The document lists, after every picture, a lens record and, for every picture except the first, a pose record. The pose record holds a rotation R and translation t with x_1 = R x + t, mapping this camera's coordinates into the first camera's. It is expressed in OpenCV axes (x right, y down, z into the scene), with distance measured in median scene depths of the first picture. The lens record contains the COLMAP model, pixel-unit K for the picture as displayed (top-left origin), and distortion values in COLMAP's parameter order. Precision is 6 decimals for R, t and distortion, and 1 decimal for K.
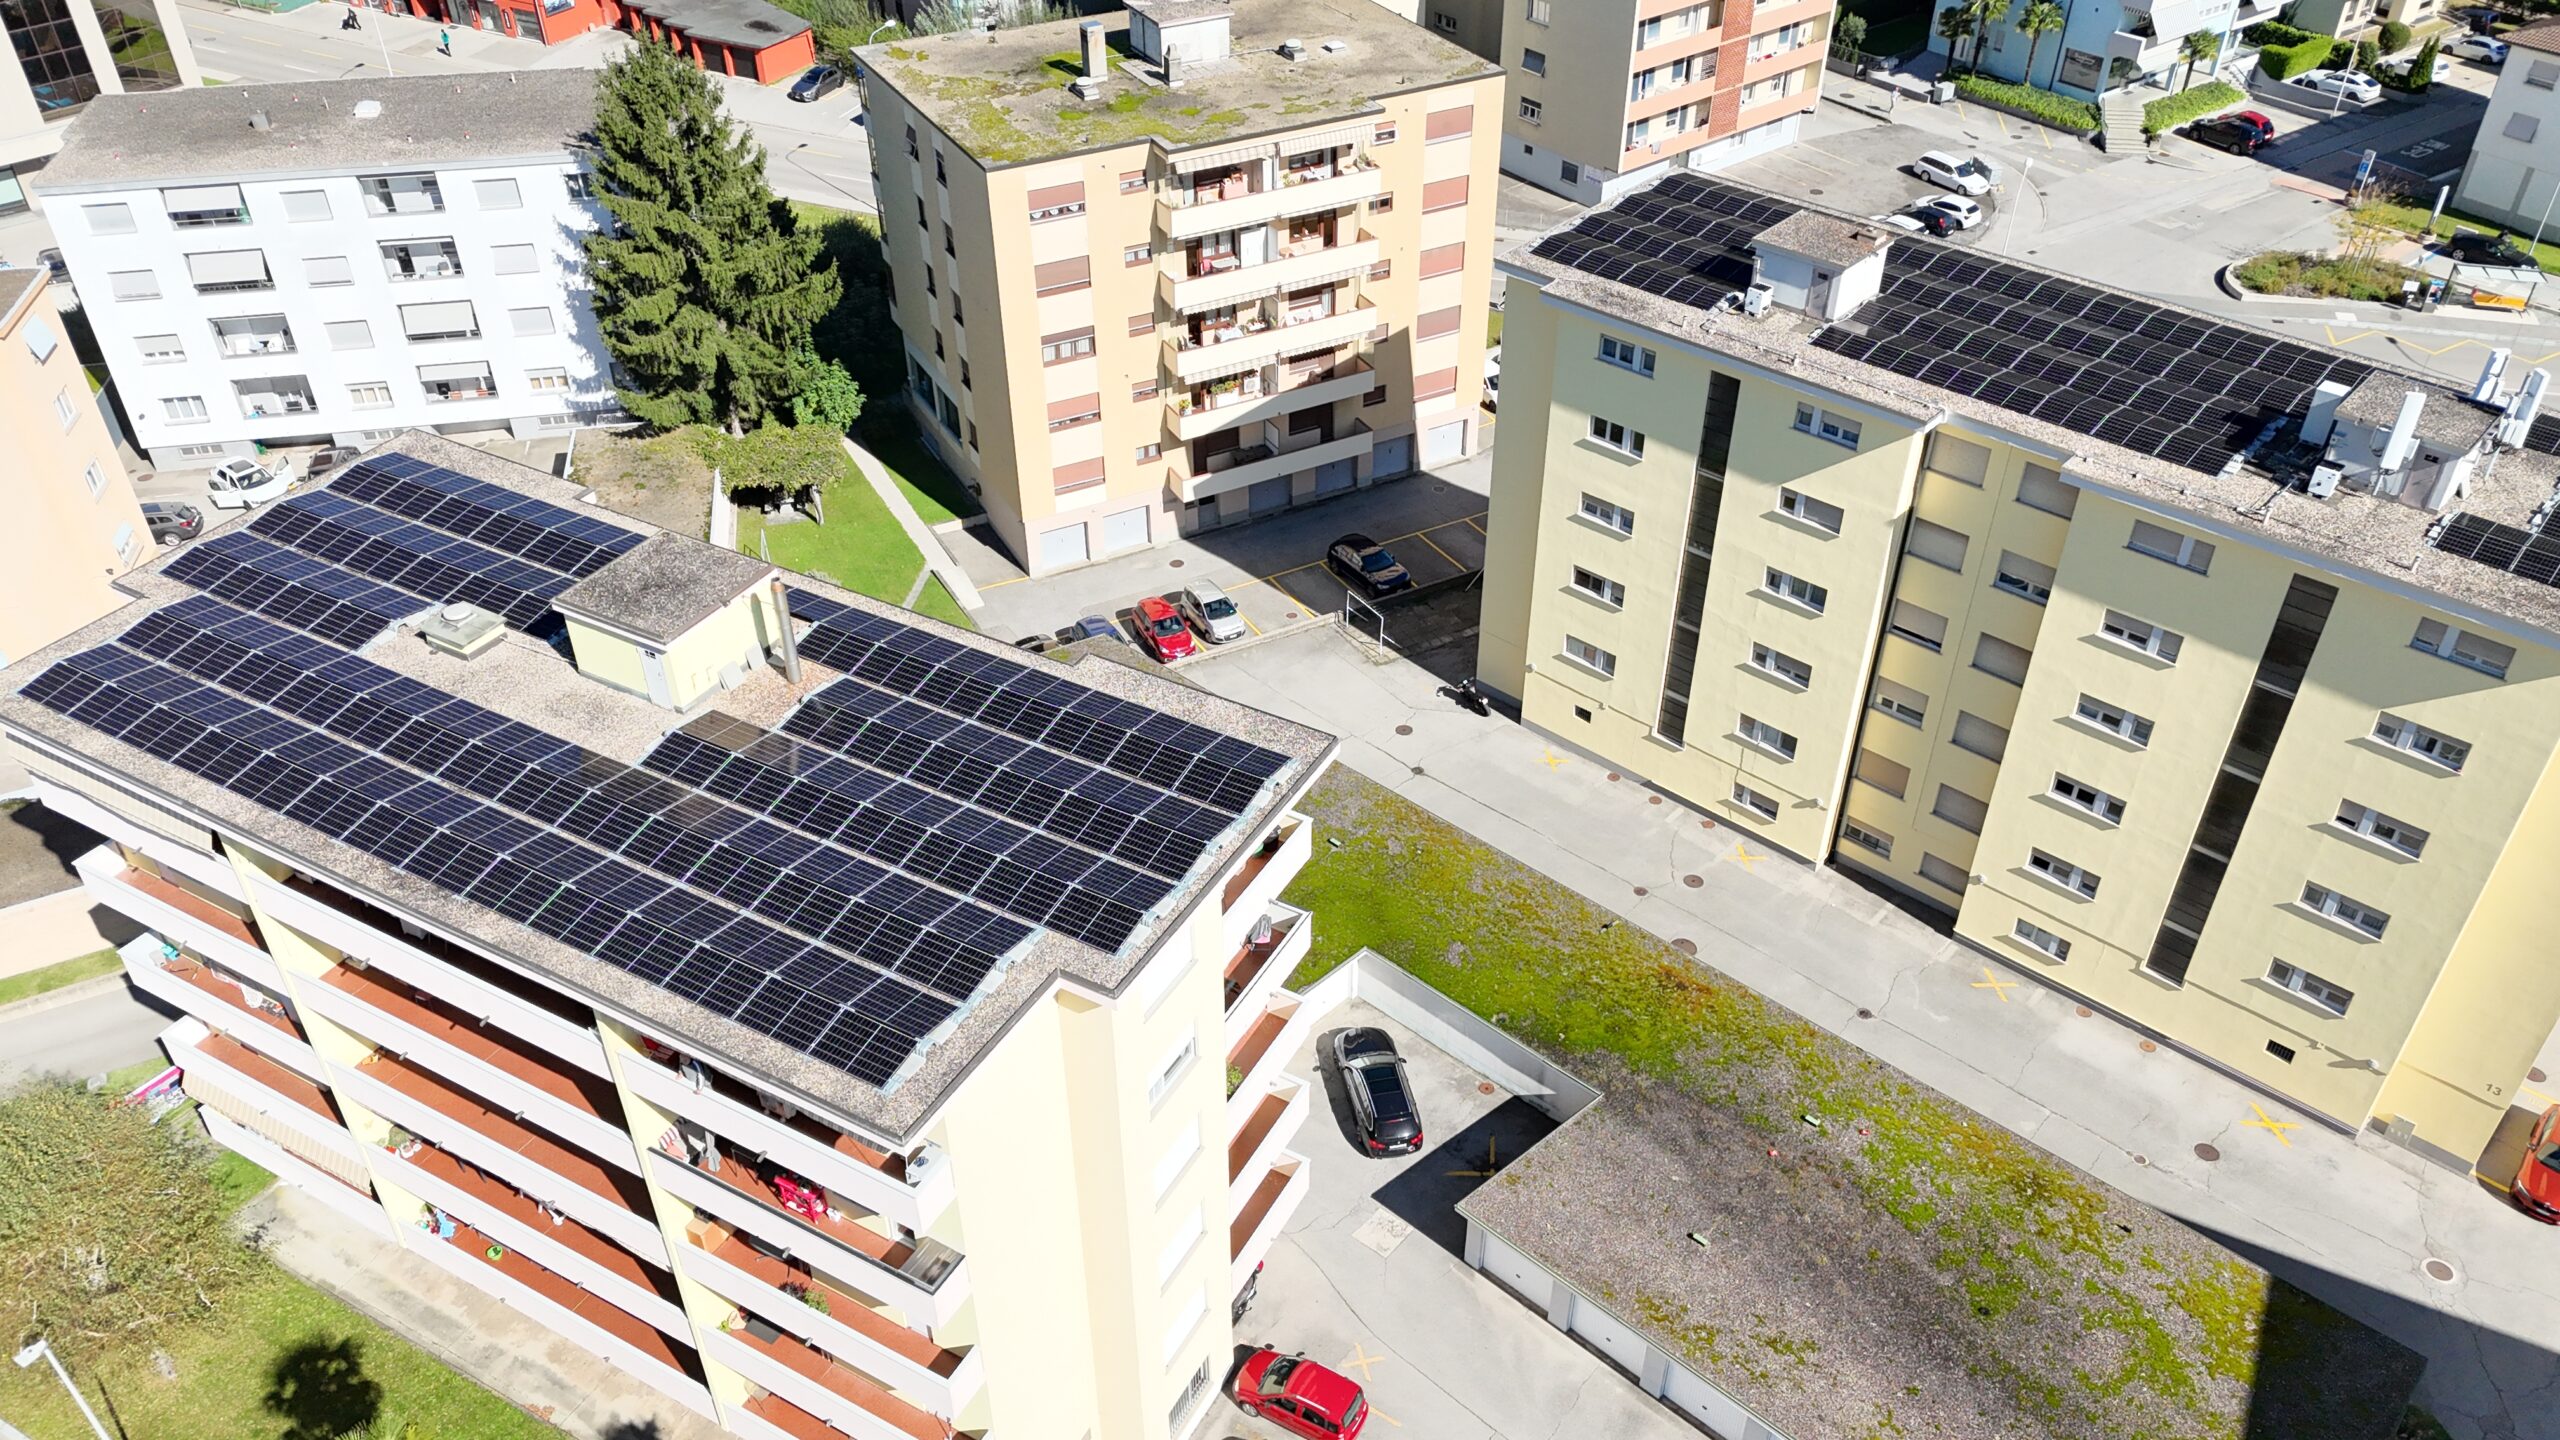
lens RADIAL K [[1898.1, 0, 1275.5], [0, 1898.1, 721.1], [0, 0, 1]] dist [0.040029, -0.017227]
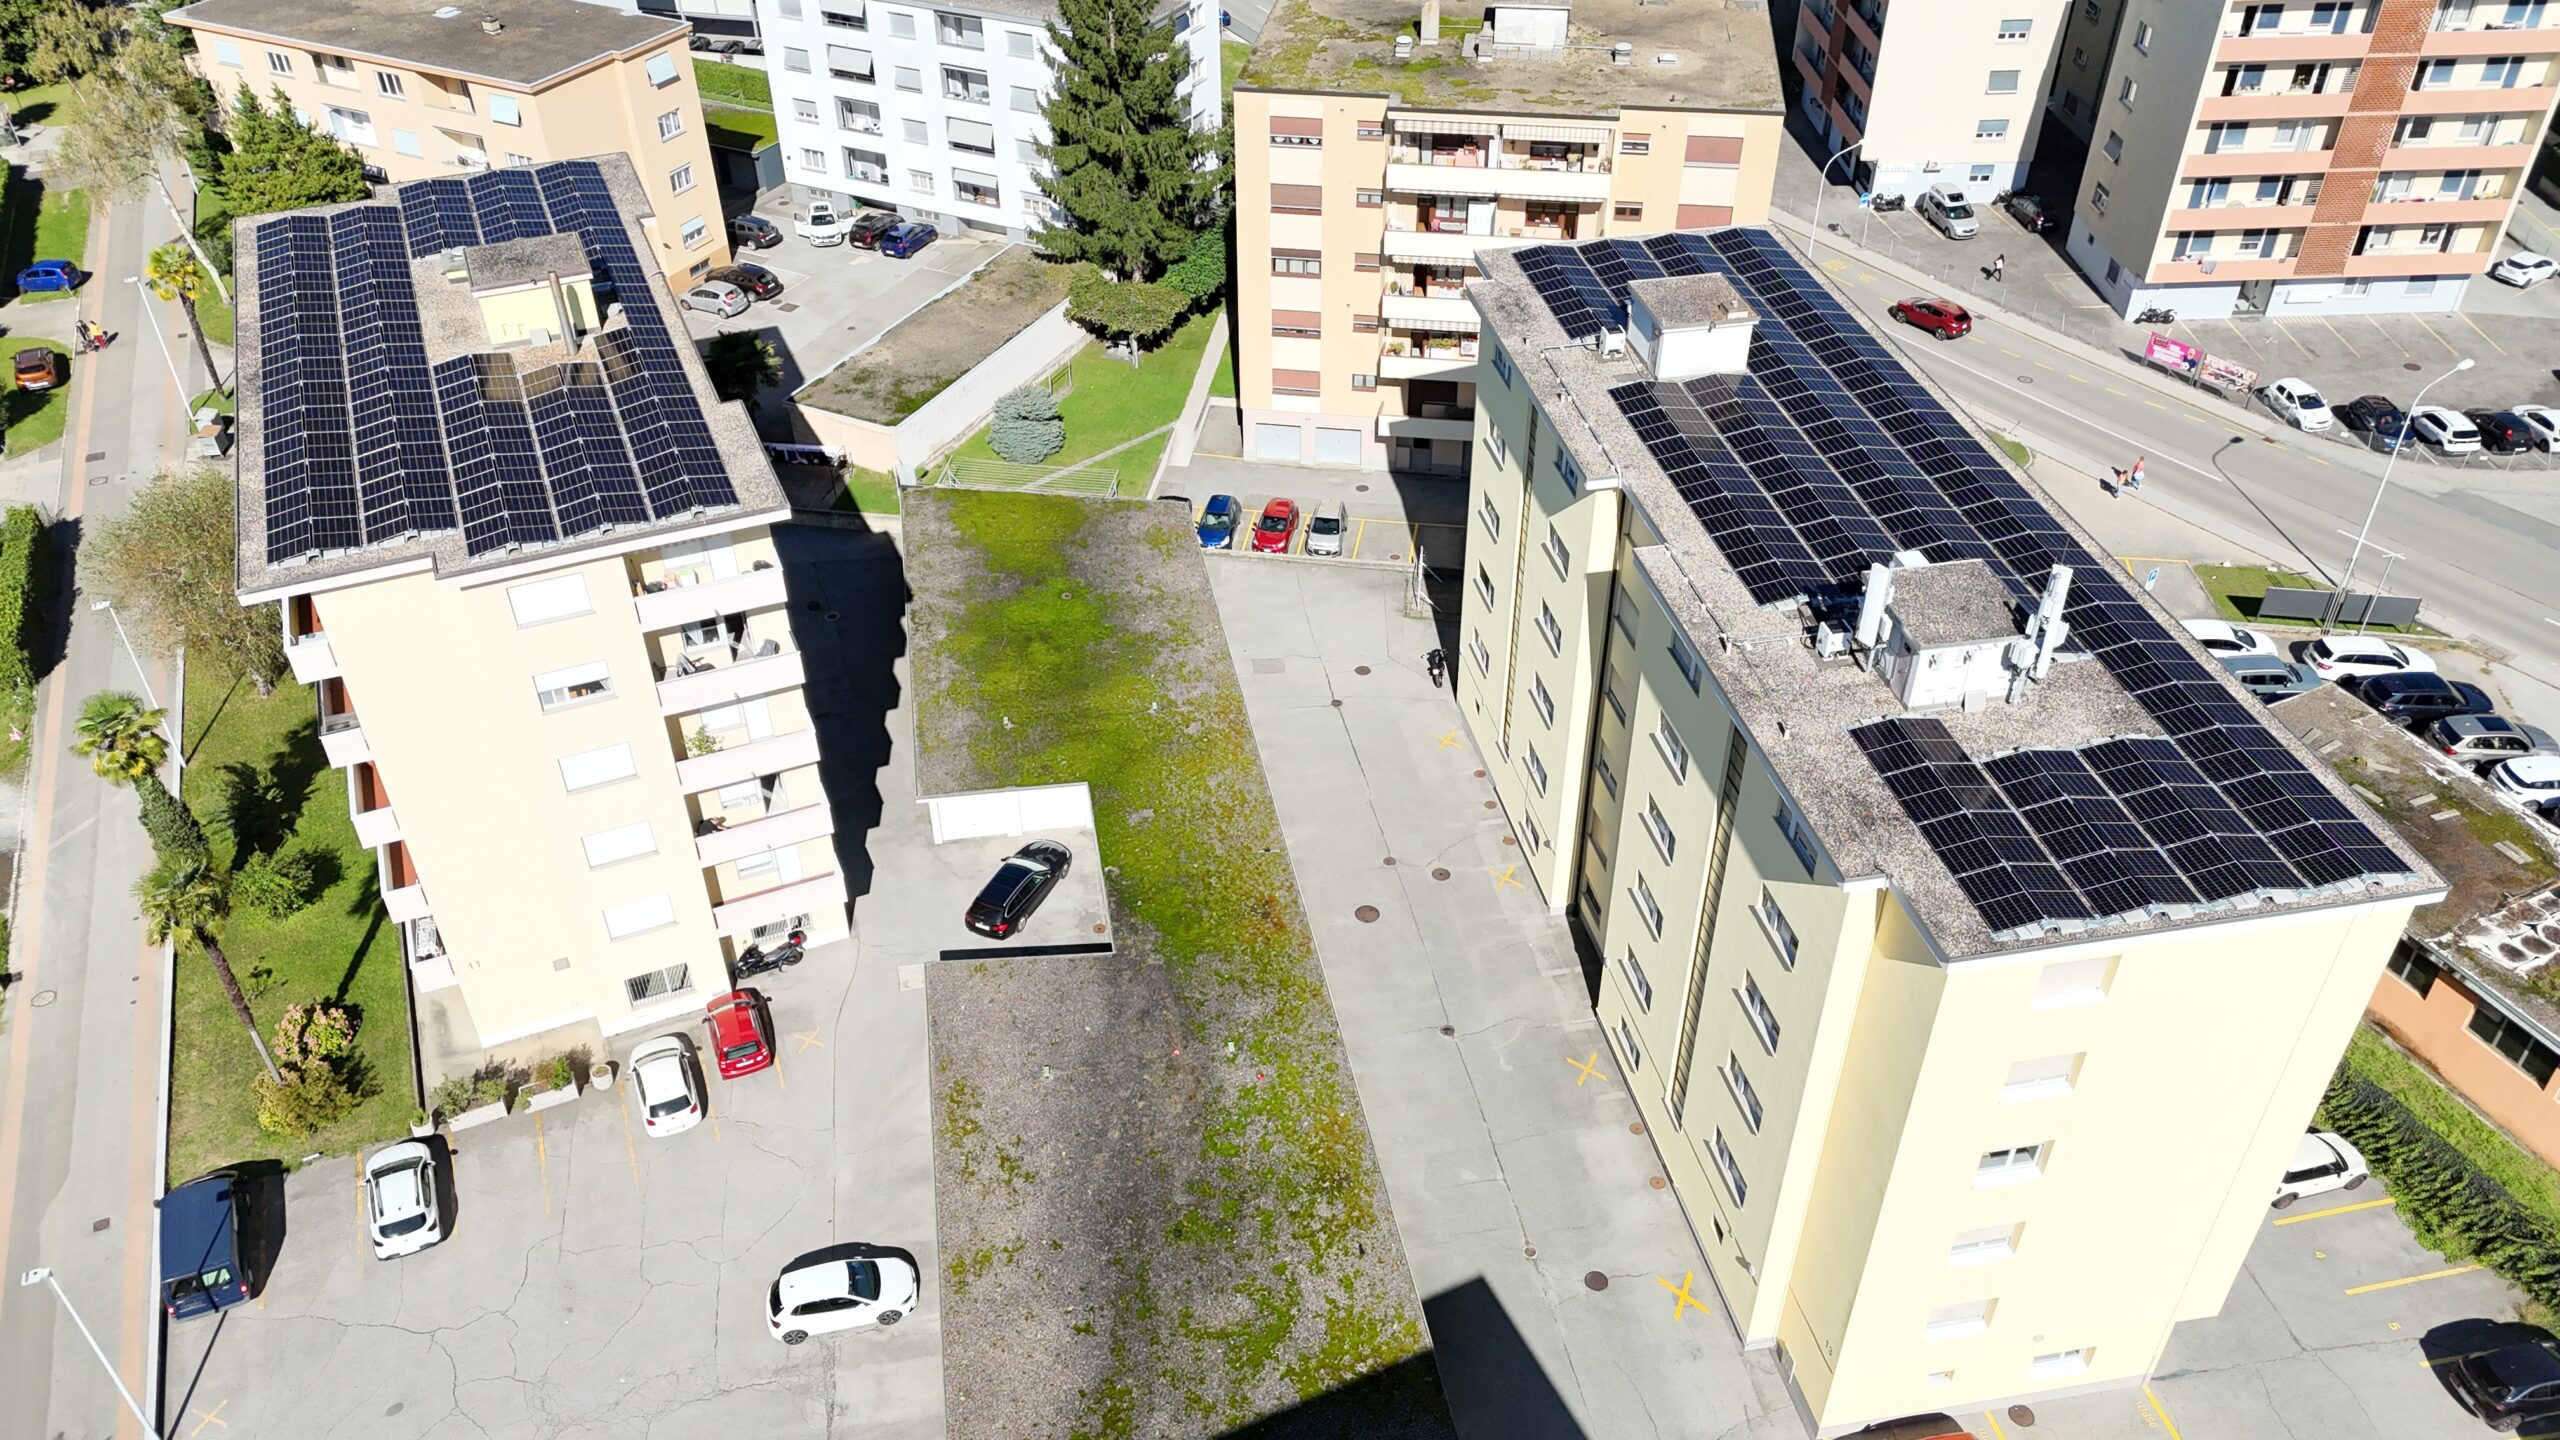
lens RADIAL K [[1898.1, 0, 1271.9], [0, 1898.1, 723.9], [0, 0, 1]] dist [0.040029, -0.017227]
pose [[0.795613, 0.361724, -0.485958, 0.503433], [-0.358454, 0.927768, 0.103723, -0.053715], [0.488375, 0.091670, 0.867805, 0.041575]]
